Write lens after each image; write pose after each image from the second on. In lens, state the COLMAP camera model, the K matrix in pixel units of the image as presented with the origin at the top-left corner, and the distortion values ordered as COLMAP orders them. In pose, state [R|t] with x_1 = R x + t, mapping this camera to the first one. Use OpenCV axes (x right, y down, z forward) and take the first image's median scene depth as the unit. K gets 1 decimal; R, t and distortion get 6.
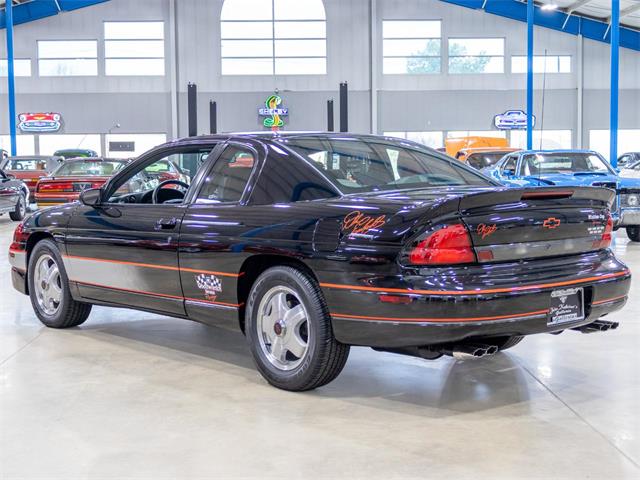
lens RADIAL K [[1113.1, 0, 320.0], [0, 1113.1, 240.0], [0, 0, 1]] dist [0.023238, 0.101715]
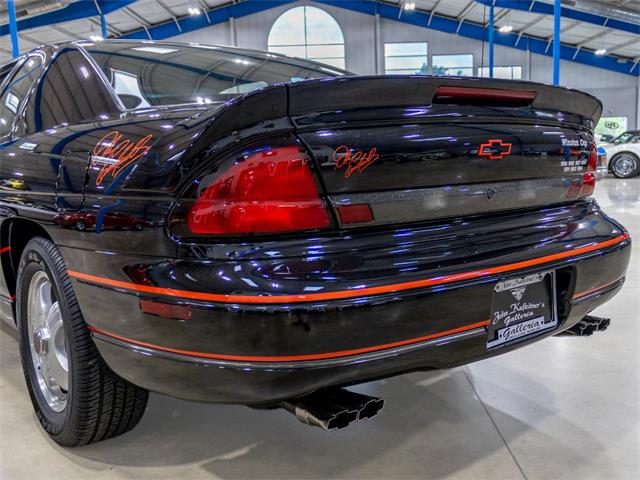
lens RADIAL K [[660.1, 0, 318.1], [0, 660.1, 241.1], [0, 0, 1]] dist [-0.008466, -0.014539]
pose [[0.997143, -0.022002, -0.072262, 0.145504], [0.025370, 0.998618, 0.046025, 0.011470], [0.071150, -0.047727, 0.996323, 0.677812]]
